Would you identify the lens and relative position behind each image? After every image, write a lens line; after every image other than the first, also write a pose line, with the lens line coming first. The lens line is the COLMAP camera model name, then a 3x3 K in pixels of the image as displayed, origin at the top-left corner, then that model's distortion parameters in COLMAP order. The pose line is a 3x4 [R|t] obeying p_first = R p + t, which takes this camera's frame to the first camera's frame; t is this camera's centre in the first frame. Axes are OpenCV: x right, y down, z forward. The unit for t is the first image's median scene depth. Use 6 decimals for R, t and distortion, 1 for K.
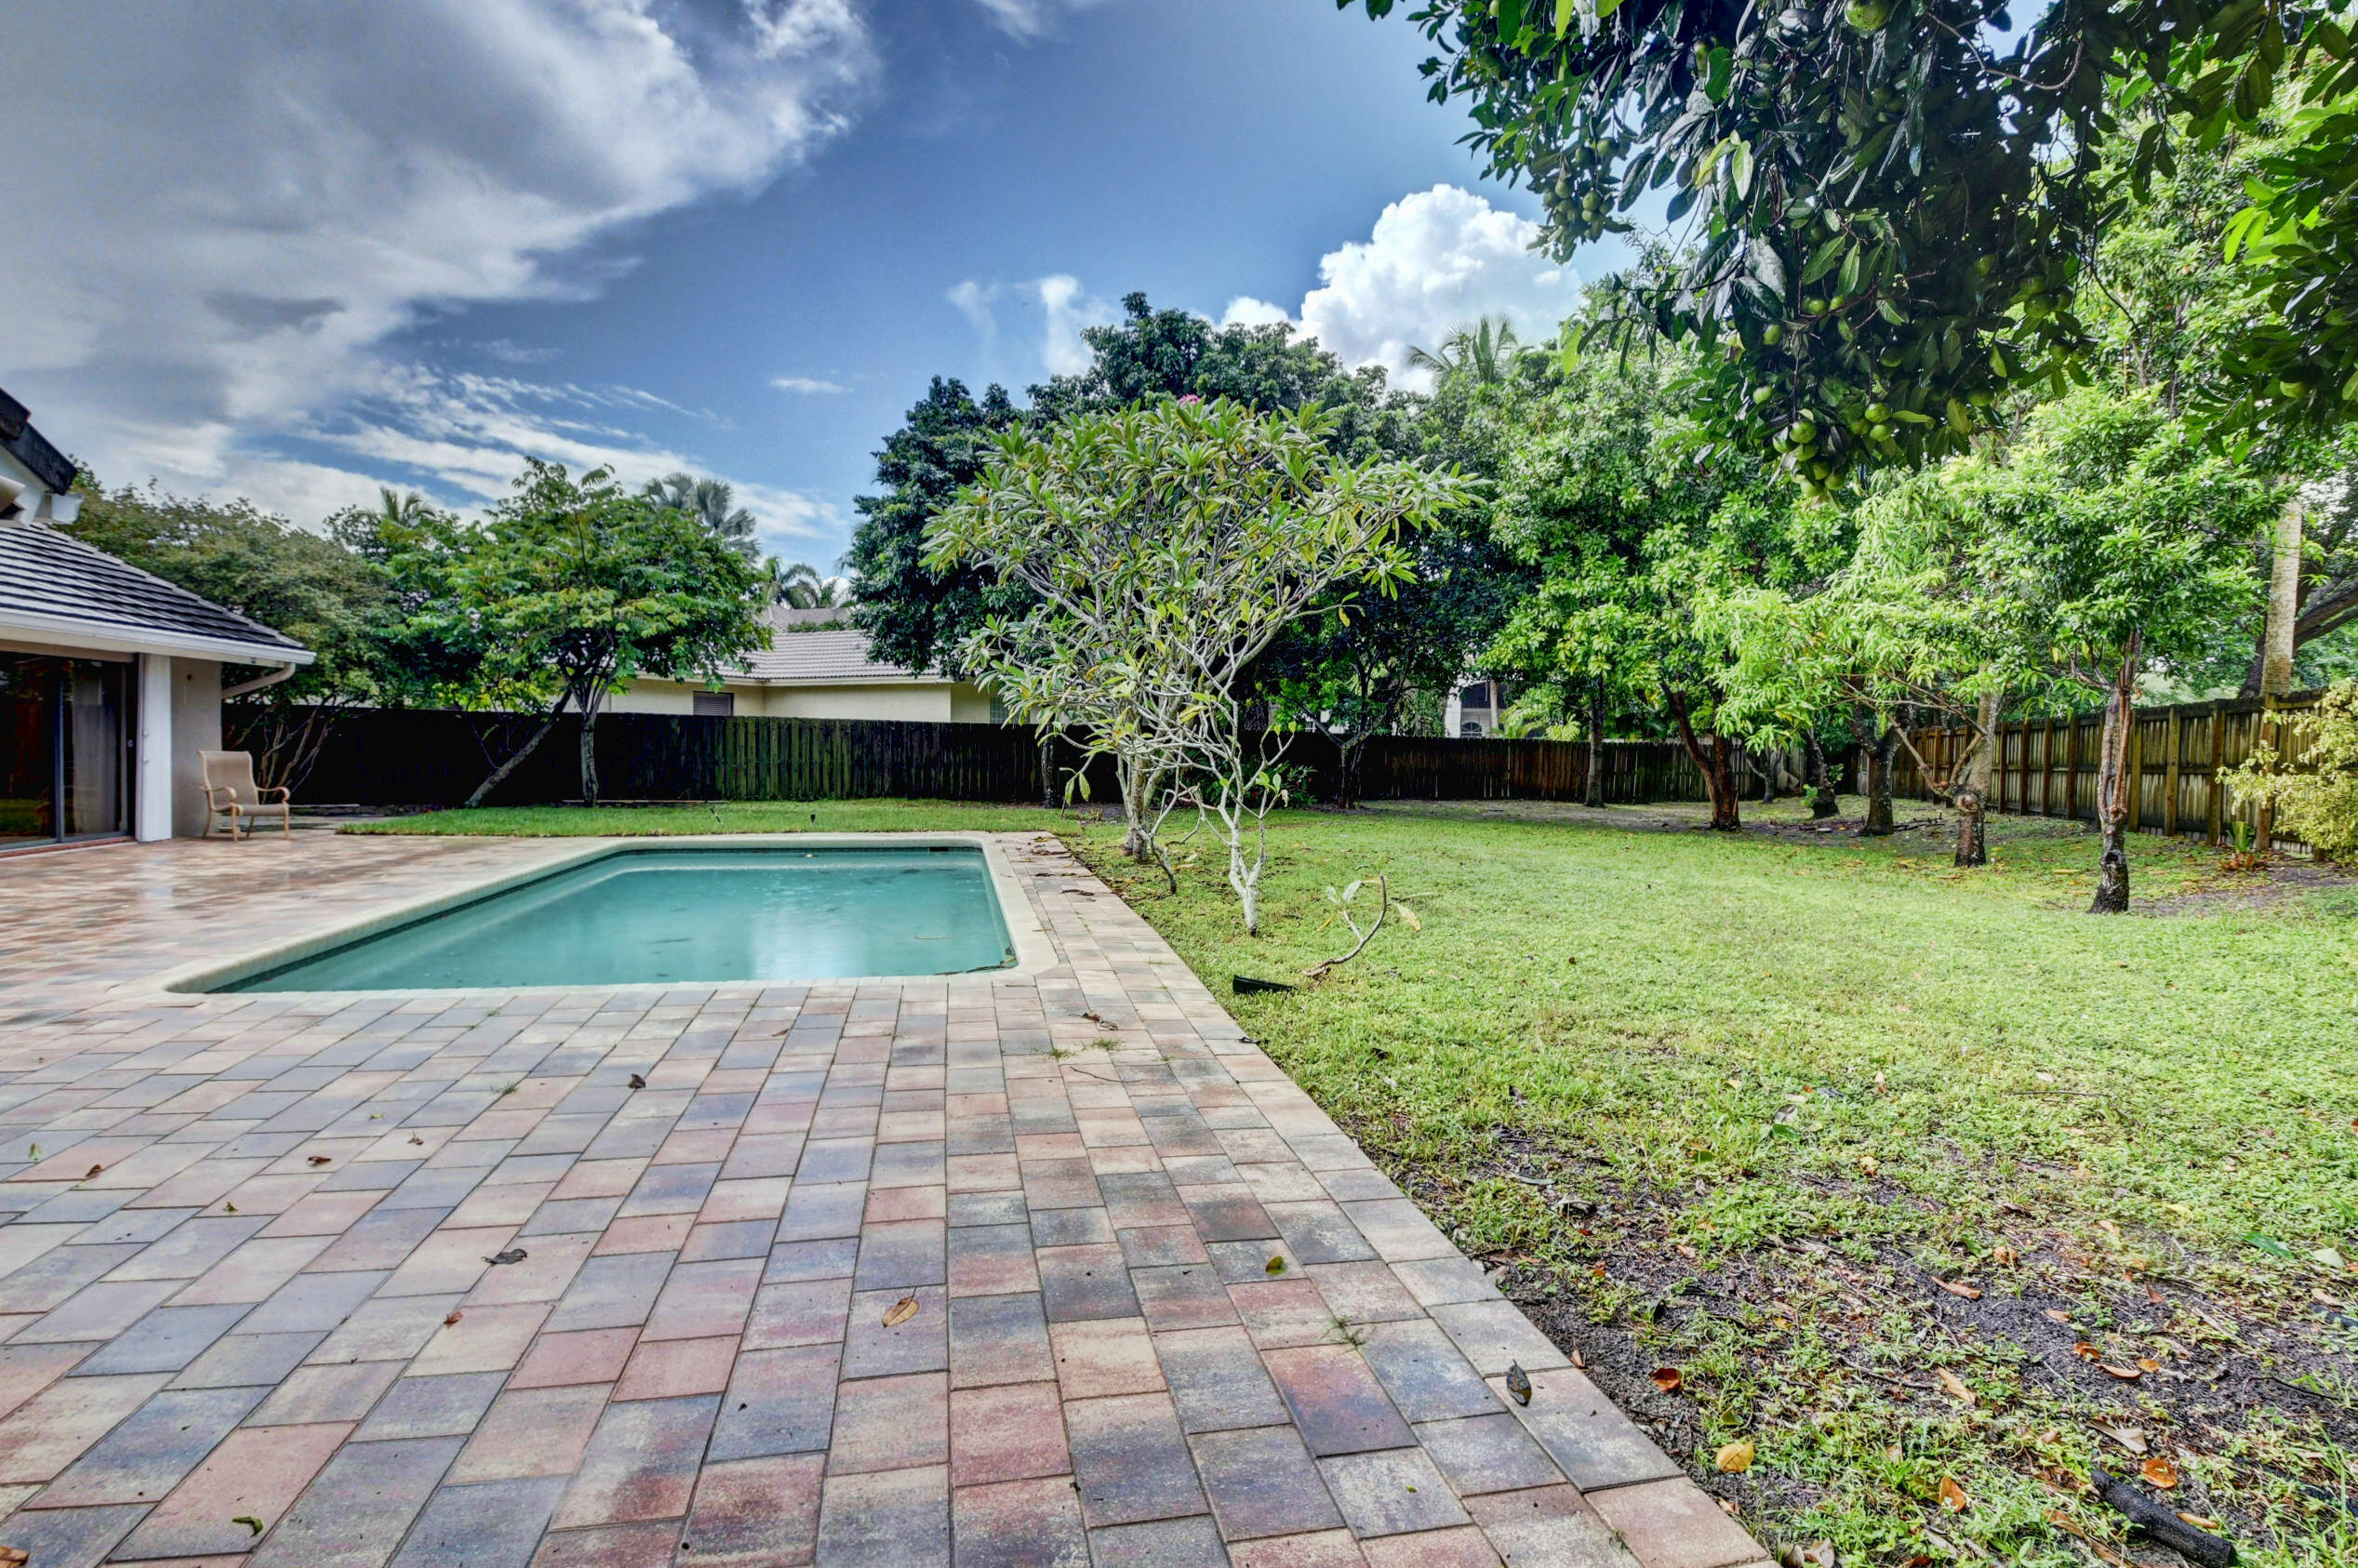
lens RADIAL K [[1093.7, 0, 1179.0], [0, 1093.7, 784.0], [0, 0, 1]] dist [-0.008933, -0.007573]
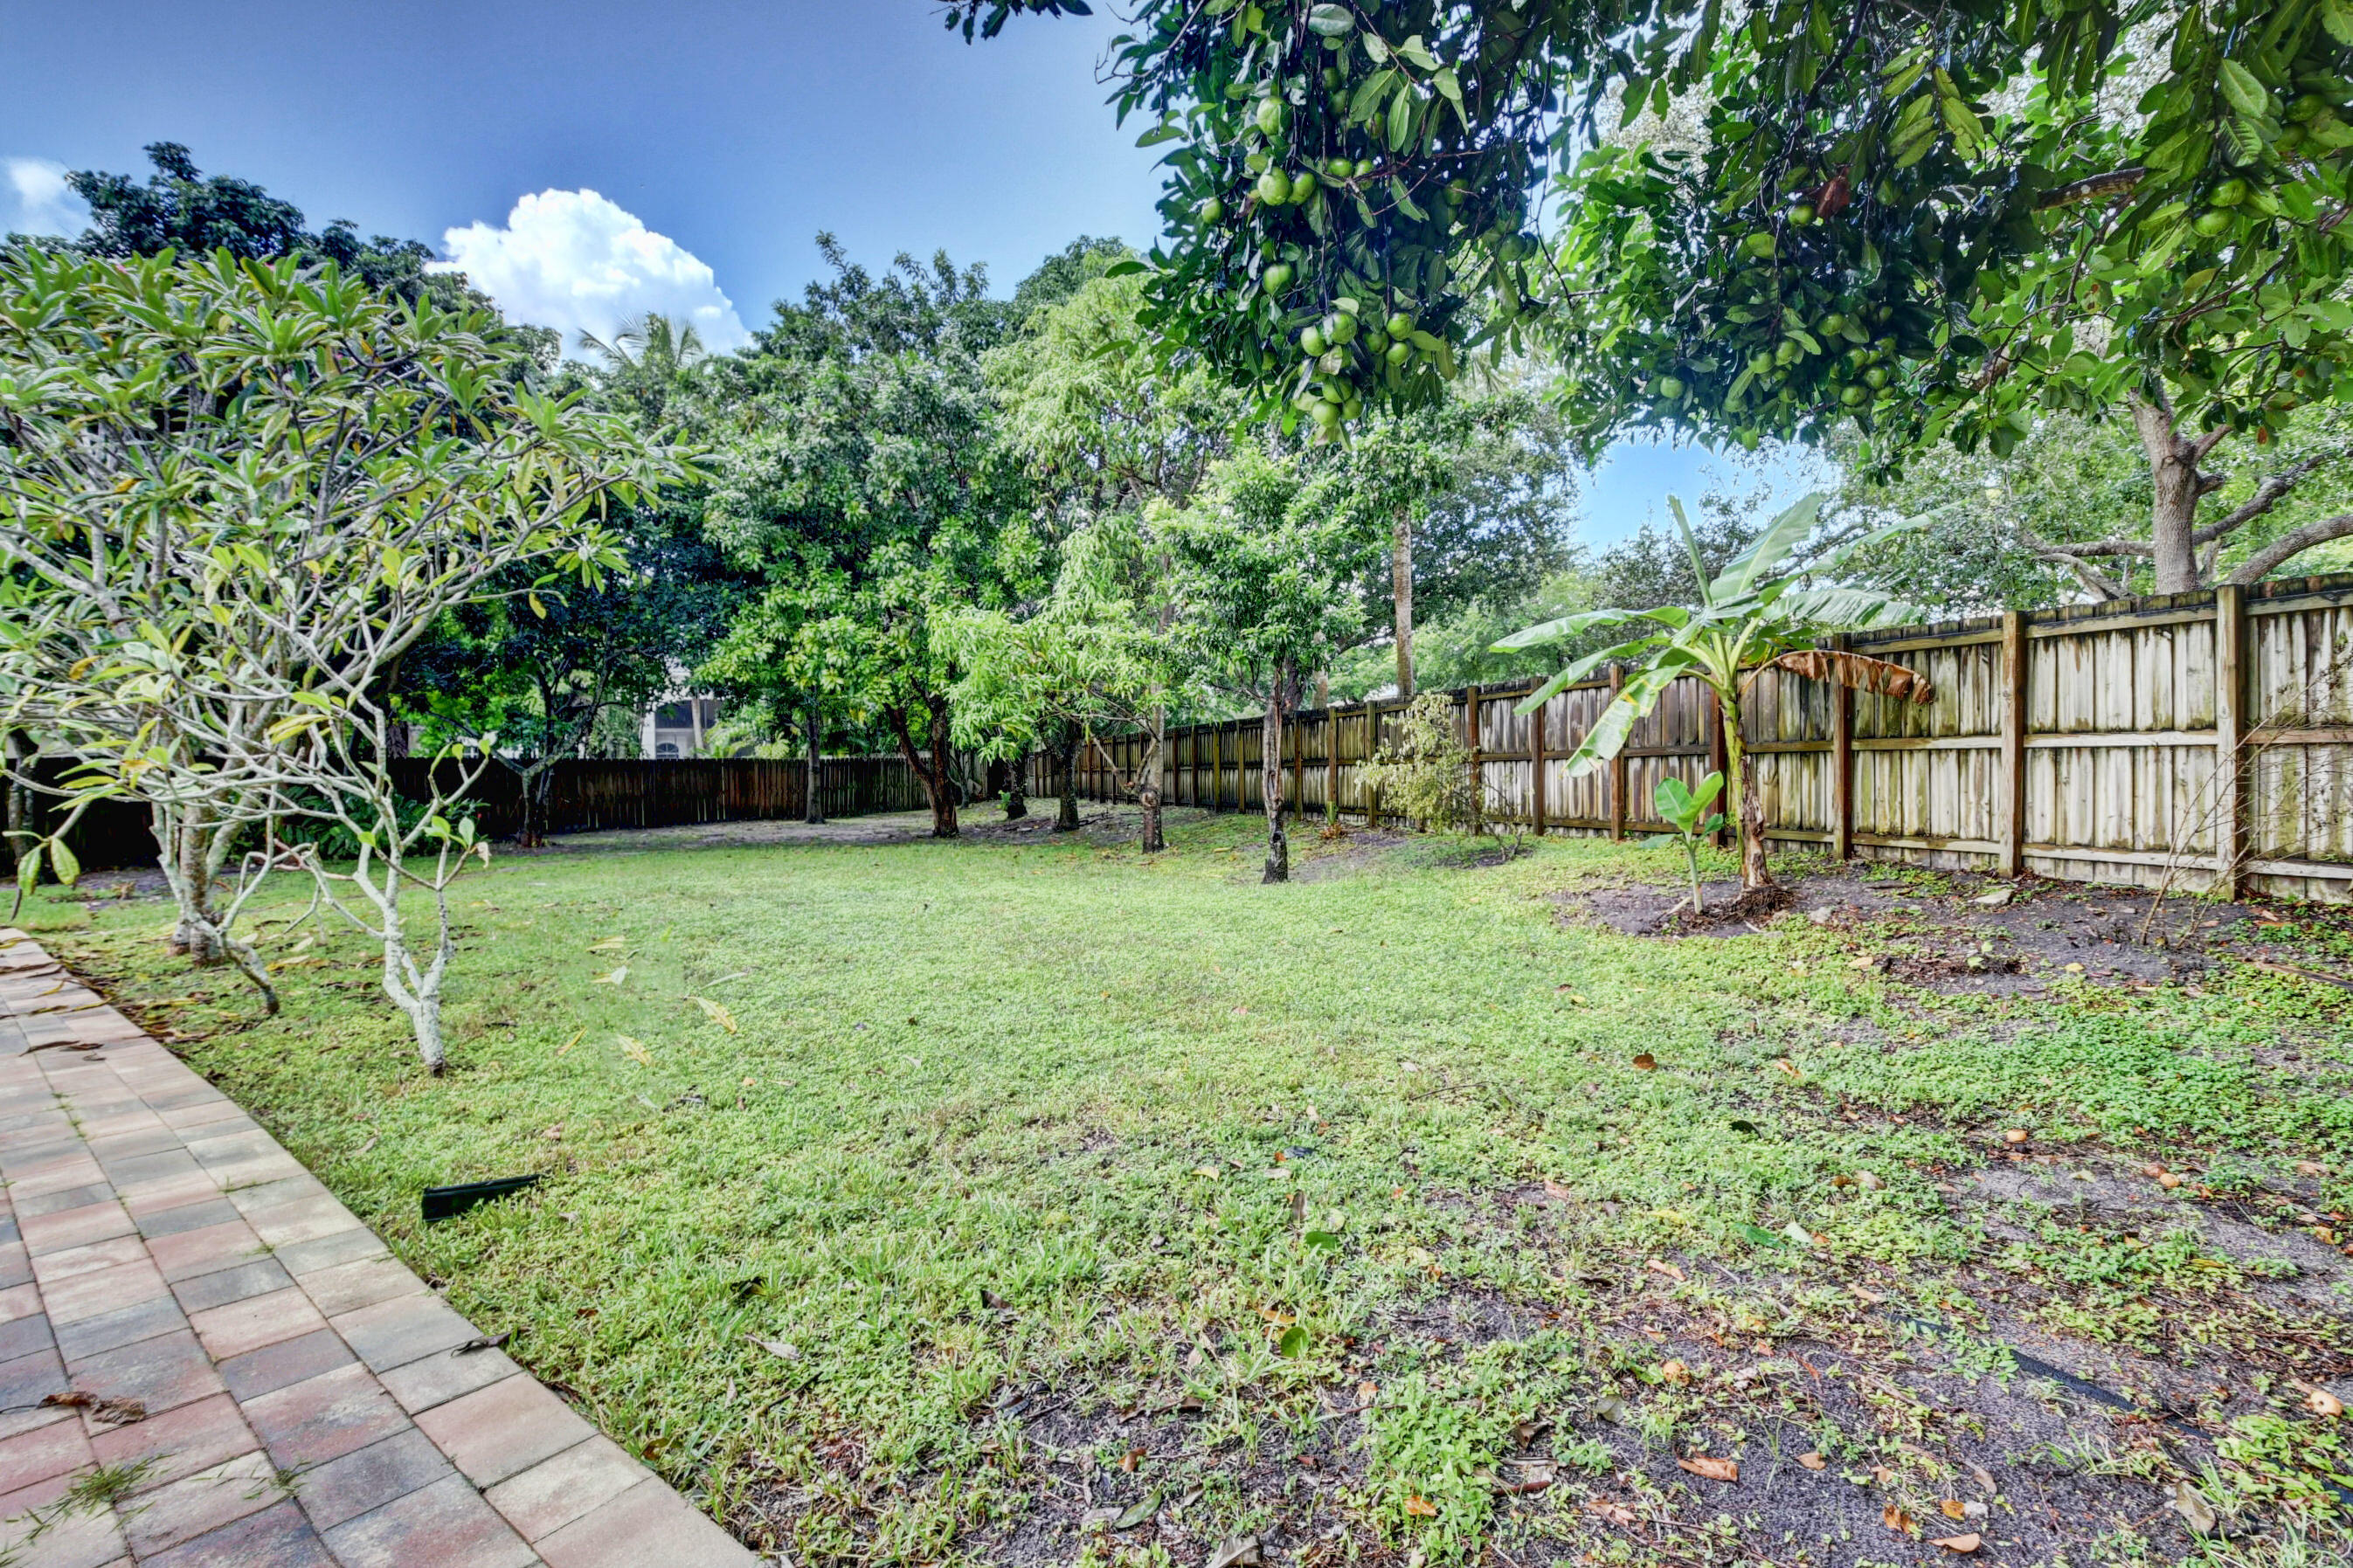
lens RADIAL K [[1031.5, 0, 1172.8], [0, 1031.5, 780.7], [0, 0, 1]] dist [0.014855, -0.031611]
pose [[0.749785, -0.044571, 0.660178, 0.000268], [0.056555, 0.998394, 0.003174, -0.004431], [-0.659260, 0.034957, 0.751102, 0.116506]]
